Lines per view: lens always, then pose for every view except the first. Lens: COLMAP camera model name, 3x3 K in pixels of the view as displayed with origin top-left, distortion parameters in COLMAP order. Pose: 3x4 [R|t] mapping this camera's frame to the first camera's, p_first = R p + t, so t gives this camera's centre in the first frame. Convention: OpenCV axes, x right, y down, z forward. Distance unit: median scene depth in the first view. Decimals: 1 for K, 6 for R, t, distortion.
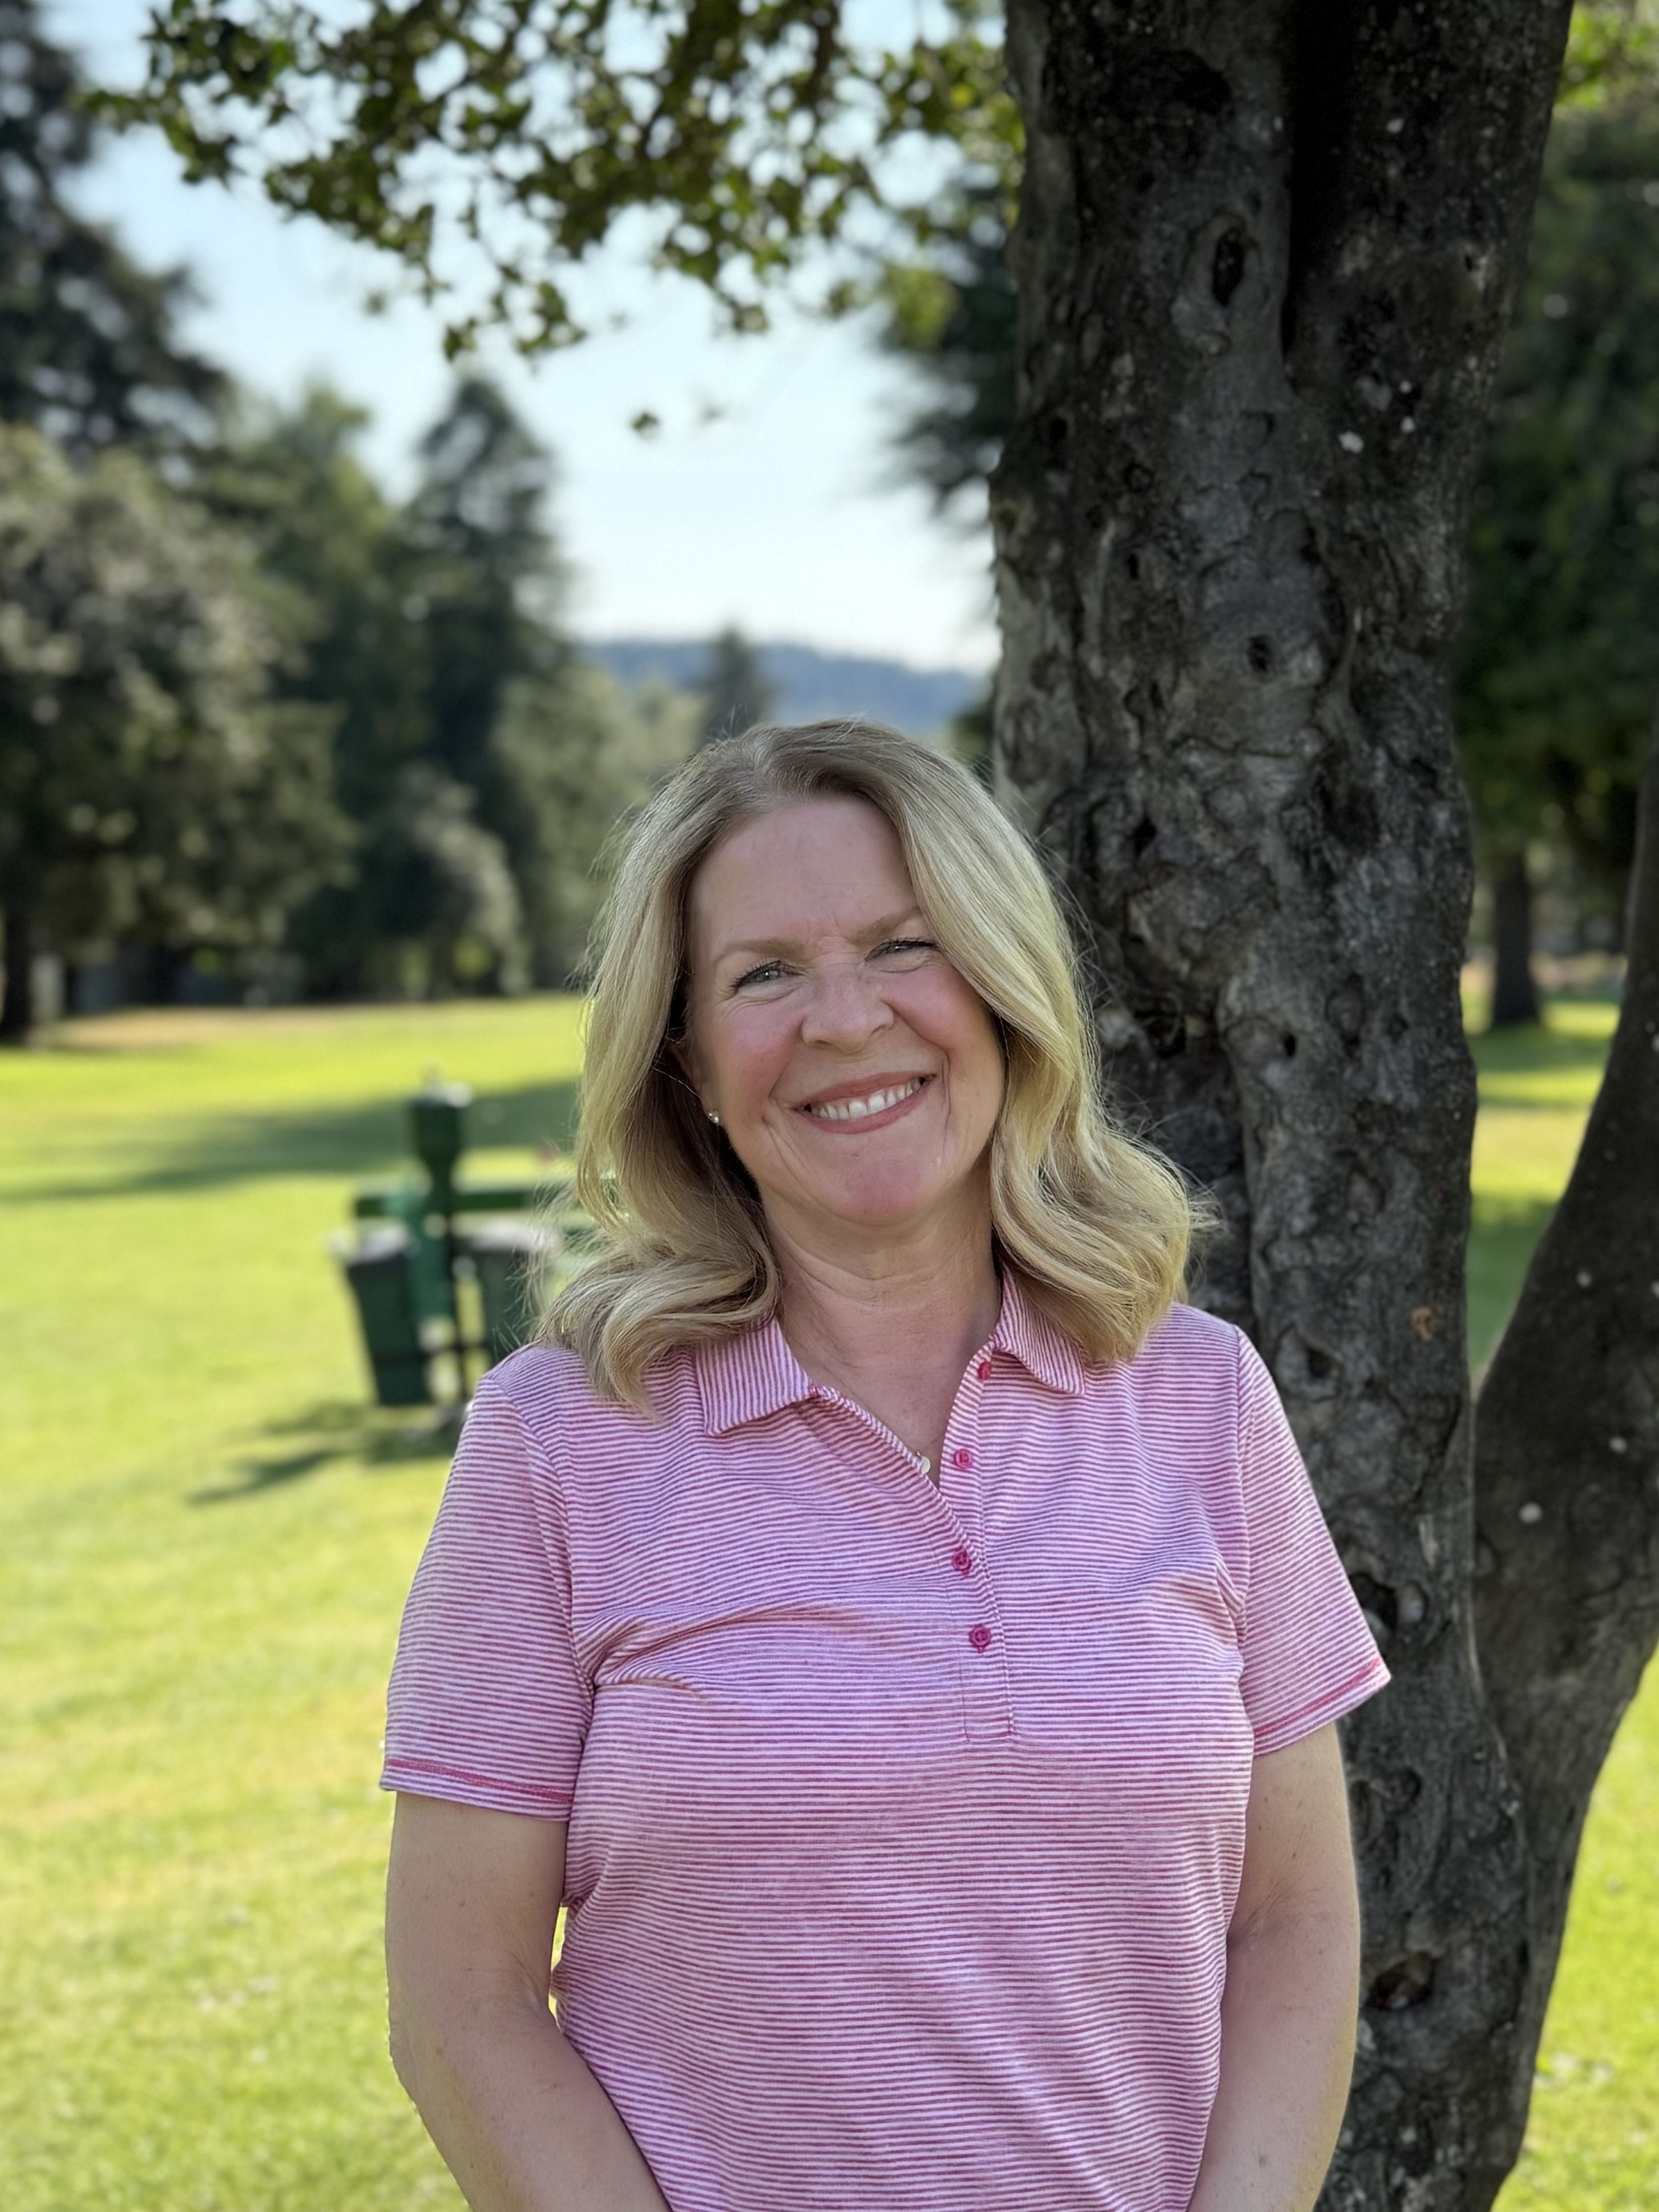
lens RADIAL K [[3334.5, 0, 999.8], [0, 3334.5, 1167.6], [0, 0, 1]] dist [0.218939, -0.586540]
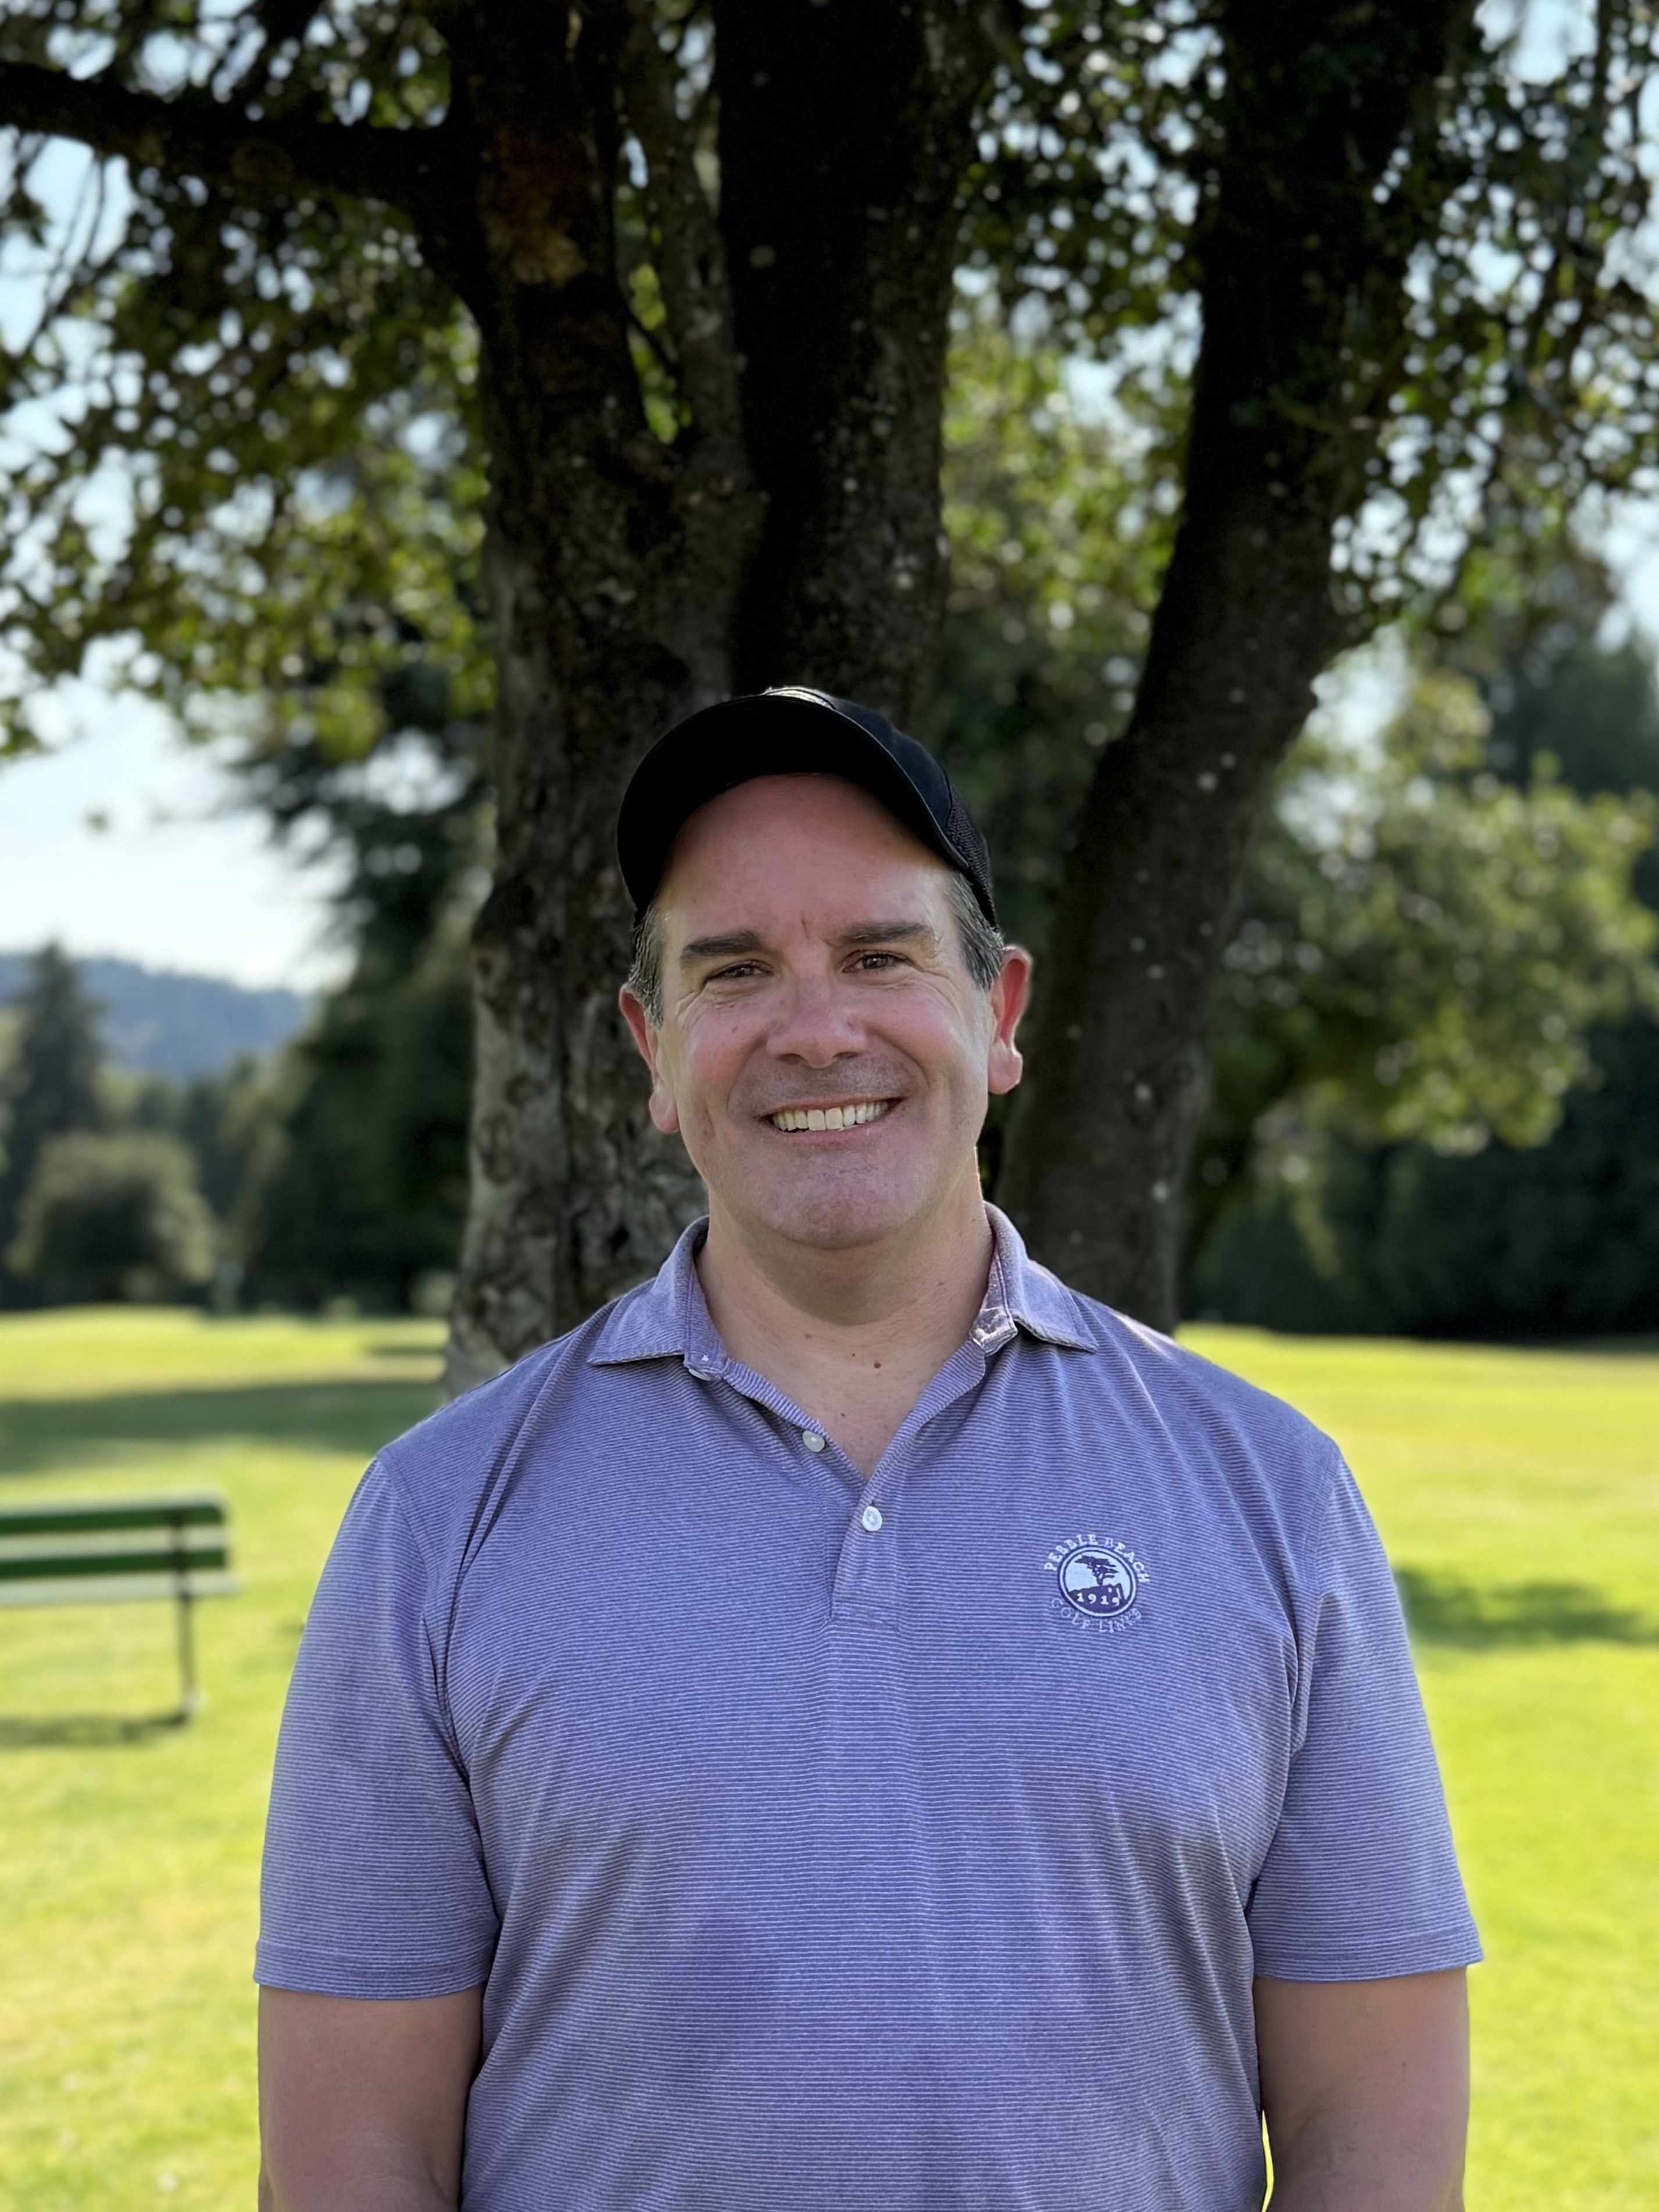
lens RADIAL K [[3407.1, 0, 727.6], [0, 3407.1, 1266.2], [0, 0, 1]] dist [0.141456, -0.059748]
pose [[0.993032, 0.011243, 0.117305, -0.053827], [-0.003225, 0.997658, -0.068321, -0.000687], [-0.117798, 0.067466, 0.990743, -0.223722]]
